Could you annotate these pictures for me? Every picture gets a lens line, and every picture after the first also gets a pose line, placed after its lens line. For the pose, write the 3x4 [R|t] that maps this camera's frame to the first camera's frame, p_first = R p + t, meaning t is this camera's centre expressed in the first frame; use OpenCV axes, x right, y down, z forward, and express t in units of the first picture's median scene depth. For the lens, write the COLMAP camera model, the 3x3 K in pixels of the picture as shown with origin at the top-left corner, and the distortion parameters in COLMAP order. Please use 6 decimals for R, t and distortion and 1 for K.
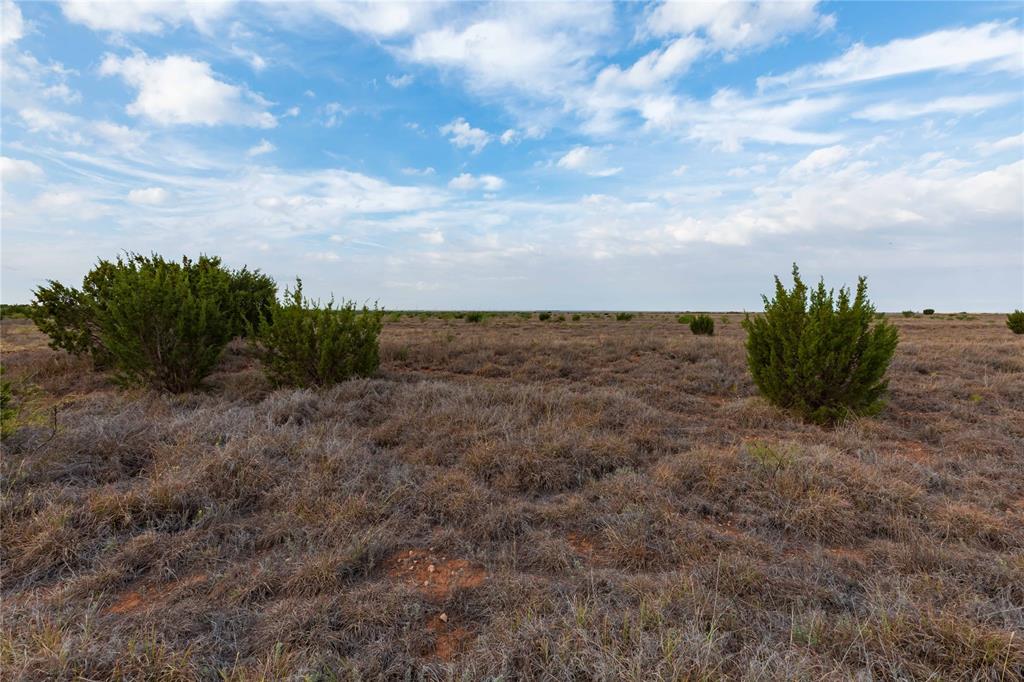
lens RADIAL K [[455.4, 0, 509.1], [0, 455.4, 339.6], [0, 0, 1]] dist [0.006046, -0.001934]
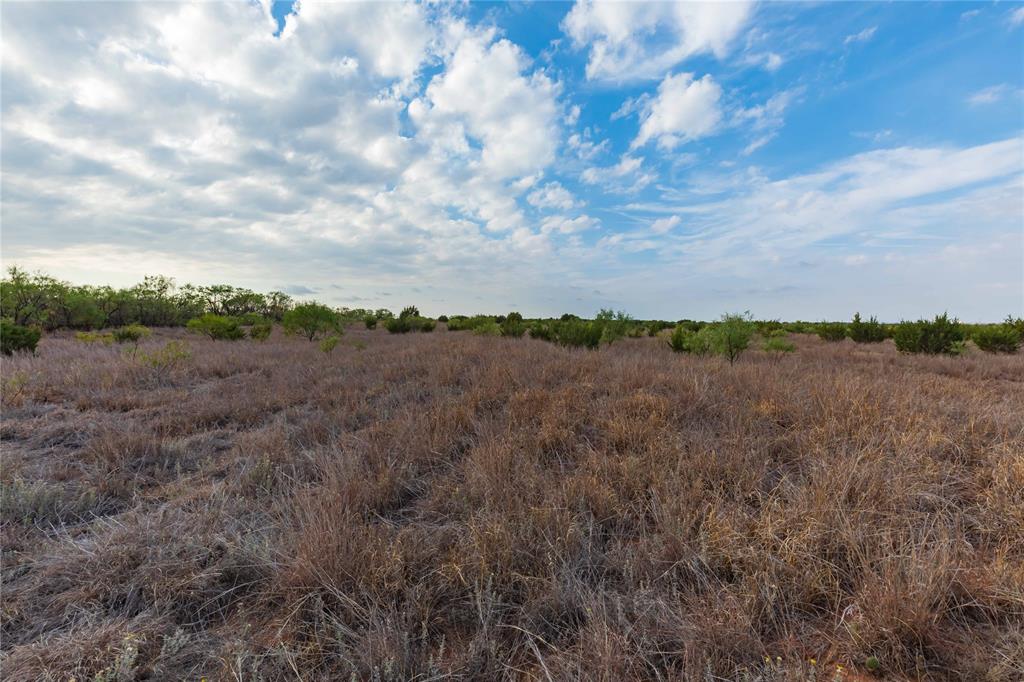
lens RADIAL K [[455.4, 0, 512.1], [0, 455.4, 345.2], [0, 0, 1]] dist [0.006046, -0.001934]
pose [[0.525272, 0.034395, -0.850239, -0.027039], [-0.050528, 0.998680, 0.009184, -0.005390], [0.849433, 0.038136, 0.526317, 0.172721]]
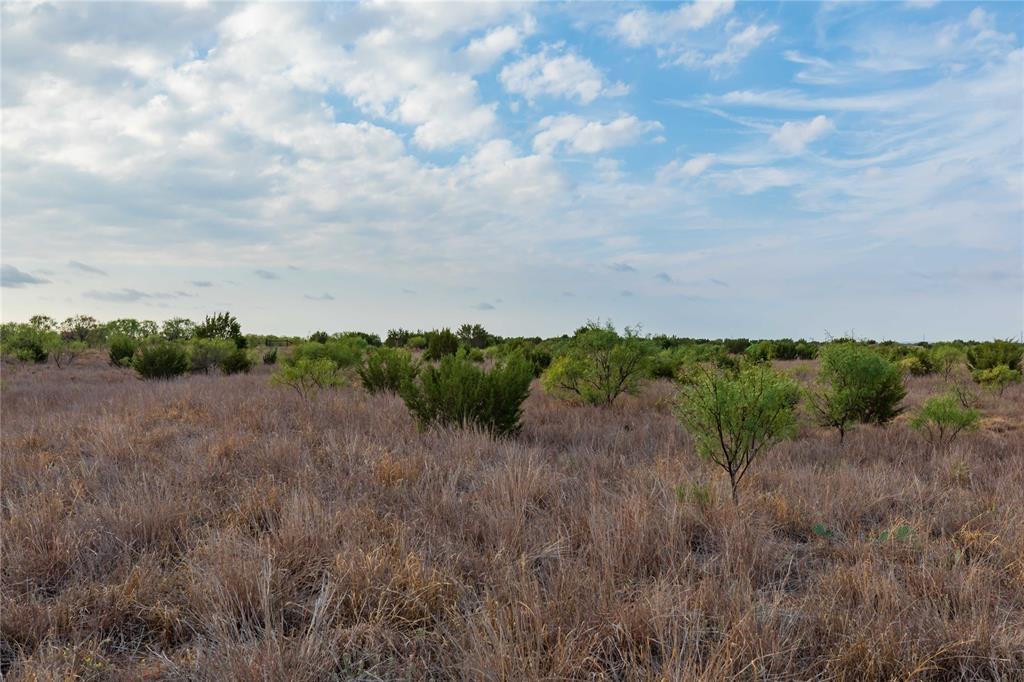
lens RADIAL K [[980.8, 0, 522.7], [0, 980.8, 368.0], [0, 0, 1]] dist [0.009952, 0.000000]
pose [[0.555040, 0.008820, -0.831777, -0.030519], [-0.043169, 0.998902, -0.018214, -0.009810], [0.830703, 0.046016, 0.554811, 0.209909]]
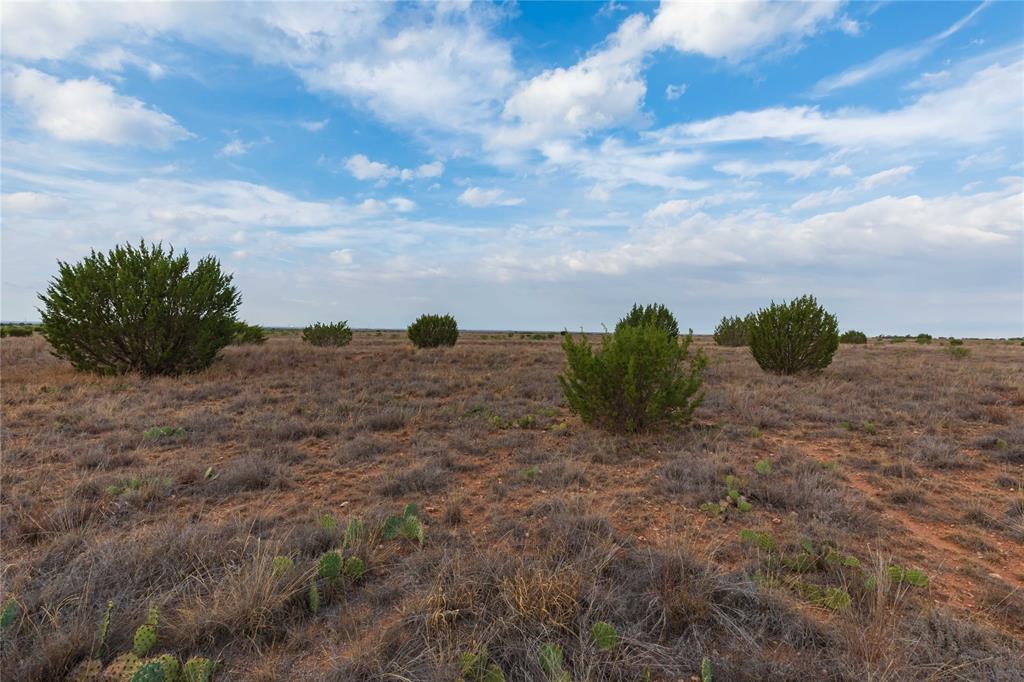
lens RADIAL K [[455.4, 0, 506.5], [0, 455.4, 341.0], [0, 0, 1]] dist [0.006046, -0.001934]
pose [[0.985137, 0.007194, 0.171617, 0.059334], [-0.000784, 0.999301, -0.037388, 0.008441], [-0.171766, 0.036697, 0.984454, -0.162564]]
